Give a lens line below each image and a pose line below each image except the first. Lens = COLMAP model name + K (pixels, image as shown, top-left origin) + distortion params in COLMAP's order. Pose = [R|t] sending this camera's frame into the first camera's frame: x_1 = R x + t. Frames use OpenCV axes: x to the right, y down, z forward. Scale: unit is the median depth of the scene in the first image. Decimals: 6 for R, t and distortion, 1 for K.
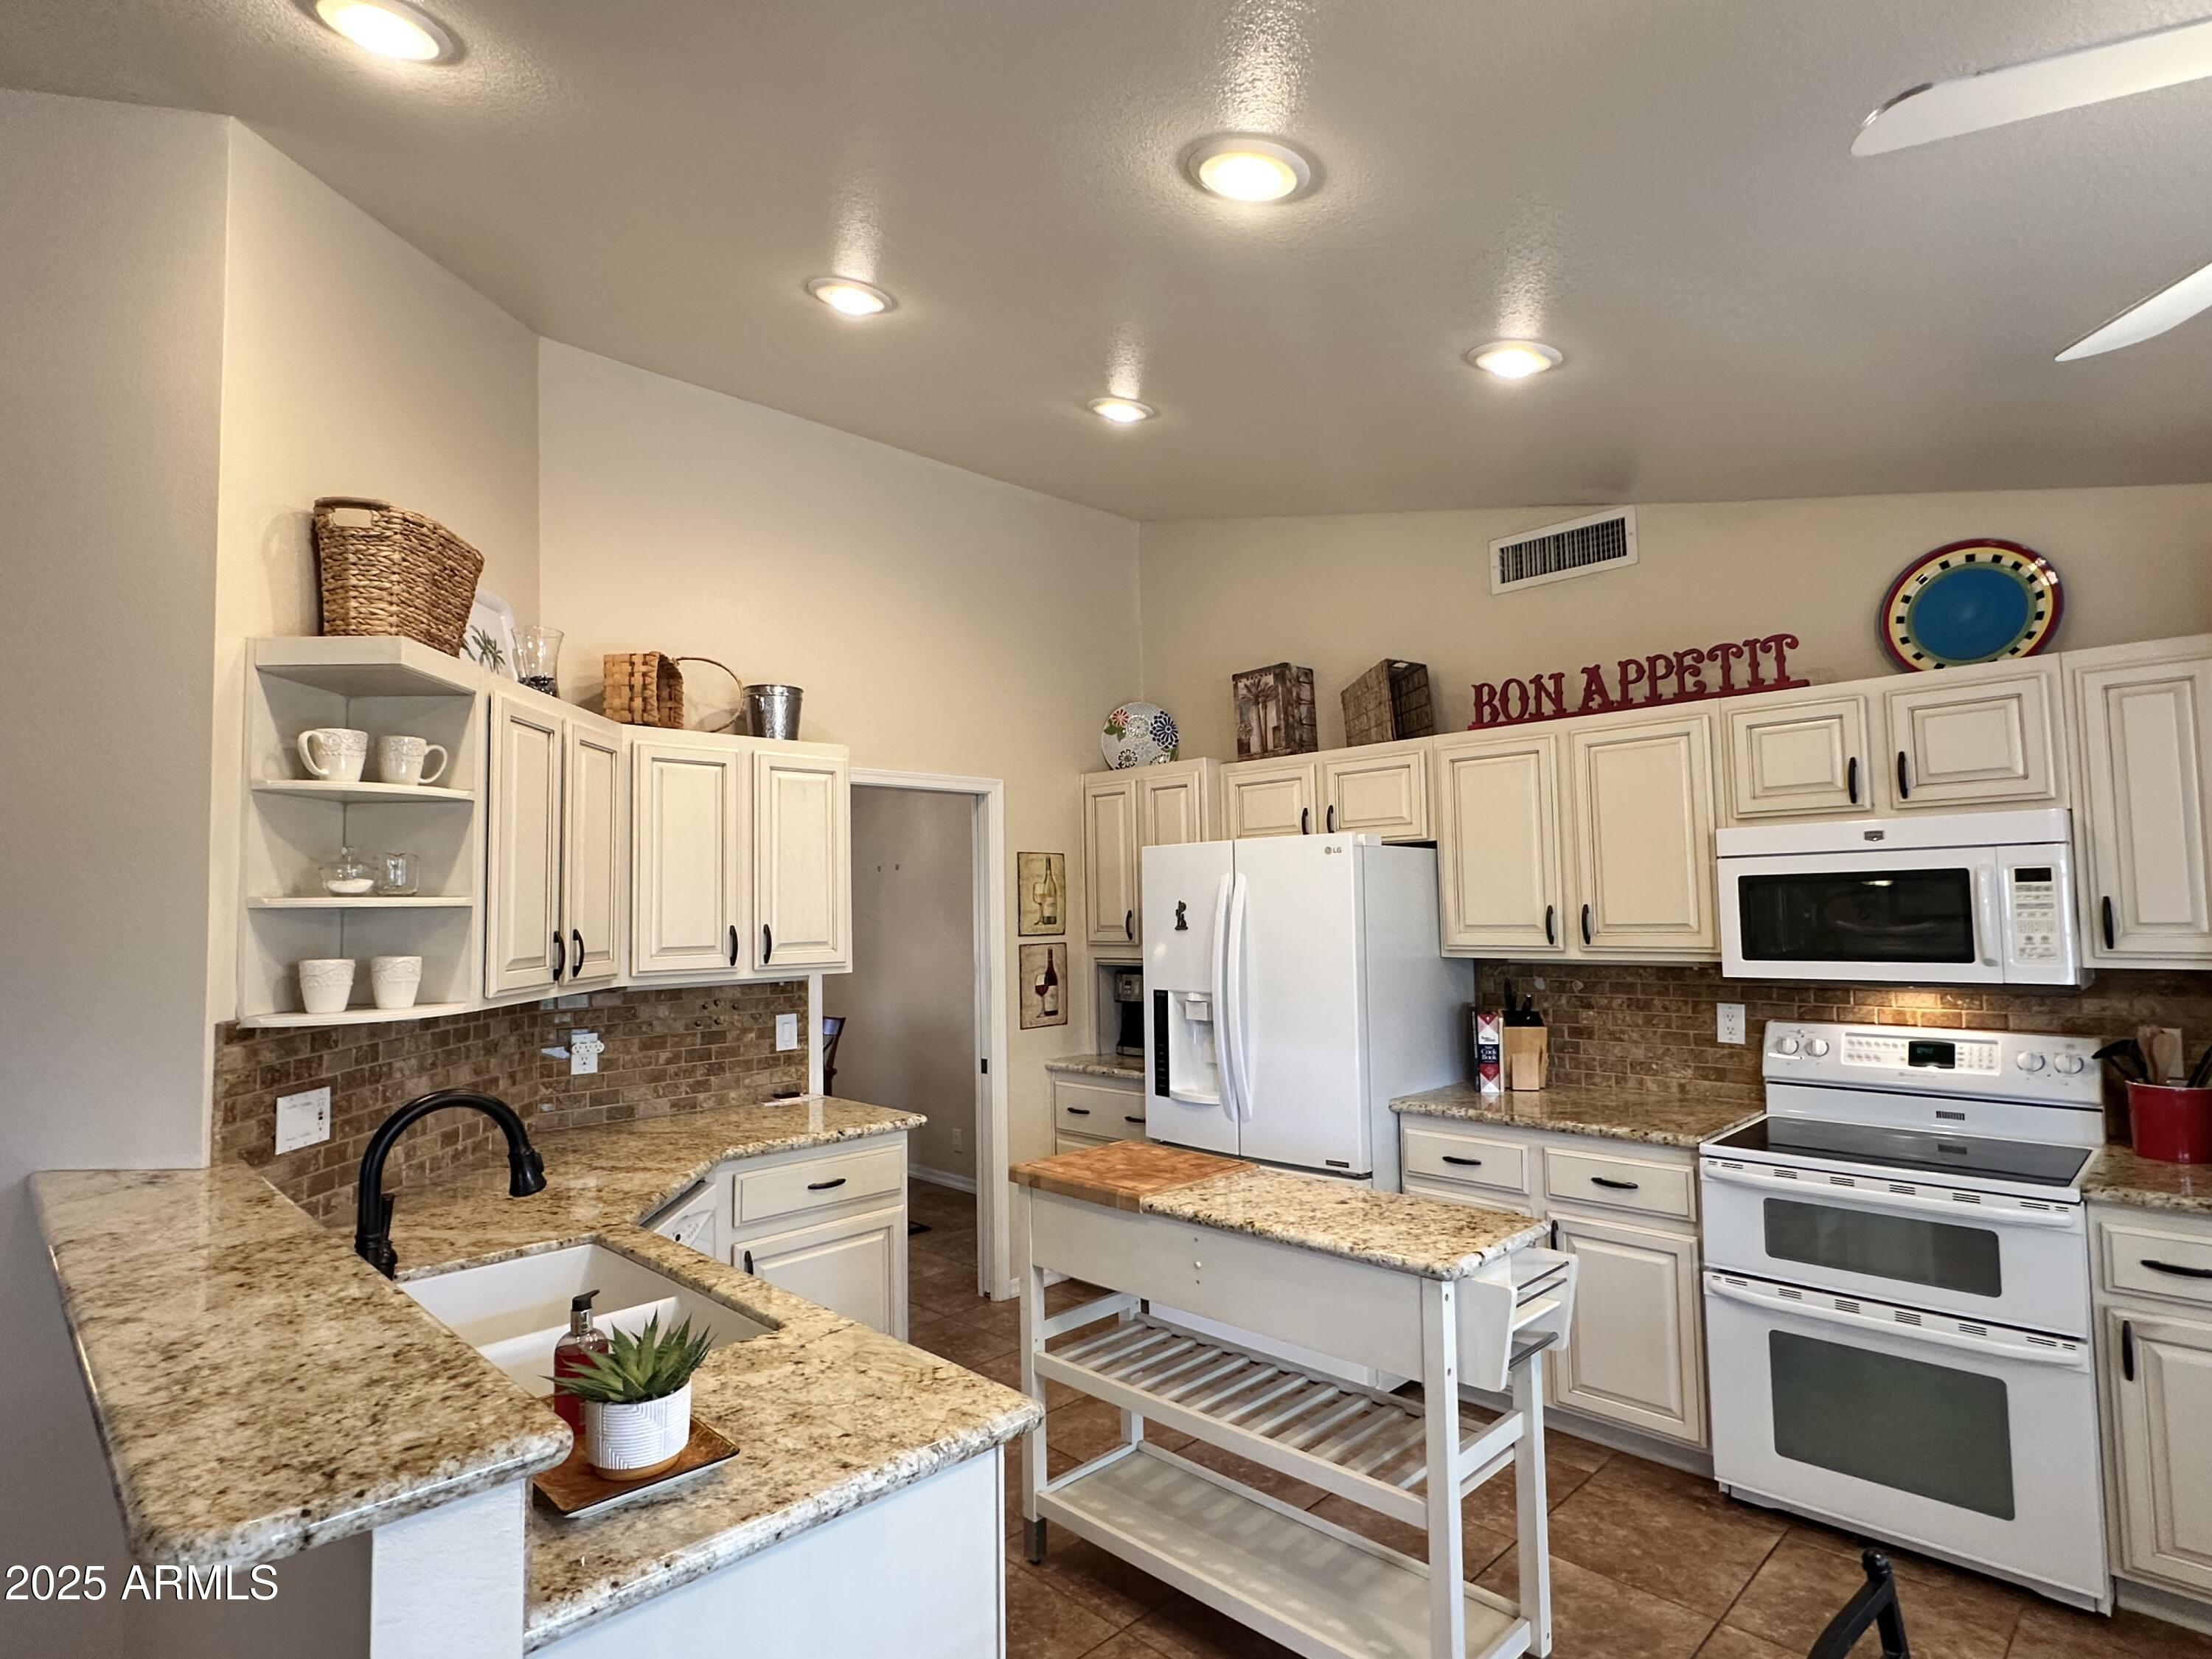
lens RADIAL K [[1162.2, 0, 1097.1], [0, 1162.2, 839.7], [0, 0, 1]] dist [-0.001113, 0.000768]
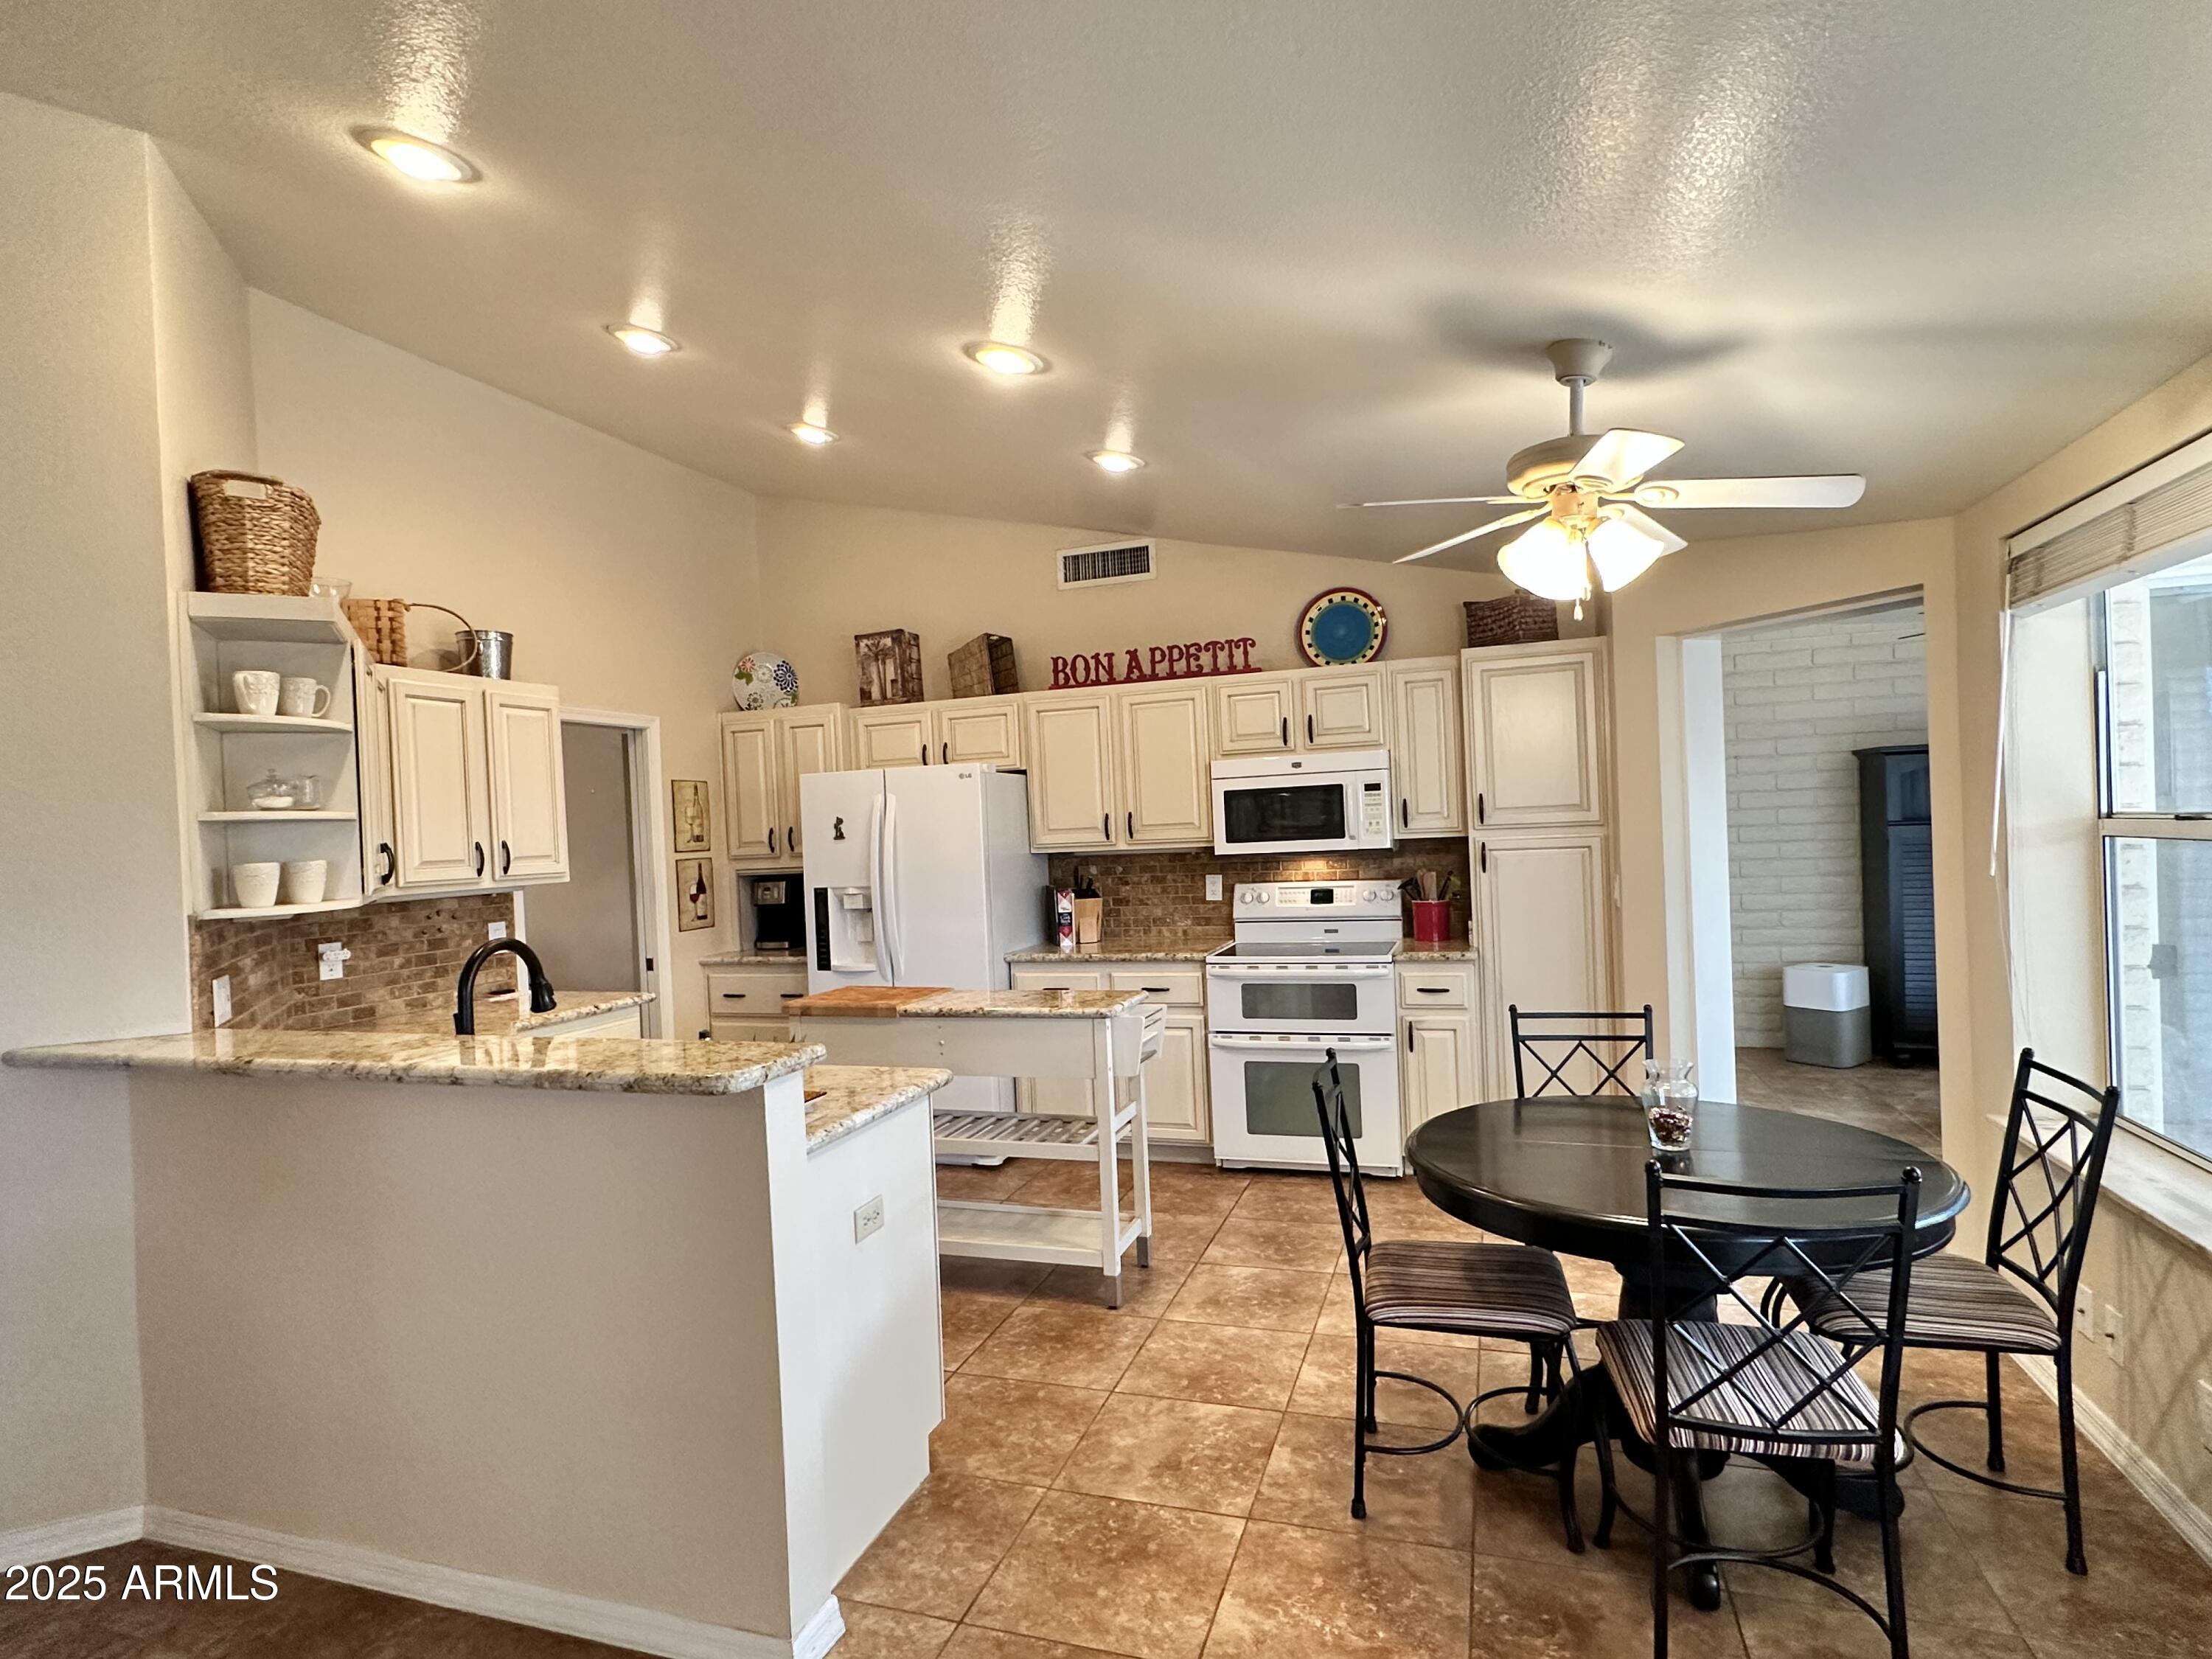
lens RADIAL K [[1162.2, 0, 1111.1], [0, 1162.2, 833.4], [0, 0, 1]] dist [-0.001113, 0.000768]
pose [[0.891864, -0.024388, 0.451647, -0.282324], [0.001699, 0.998719, 0.050573, 0.008445], [-0.452301, -0.044337, 0.890762, -0.321894]]
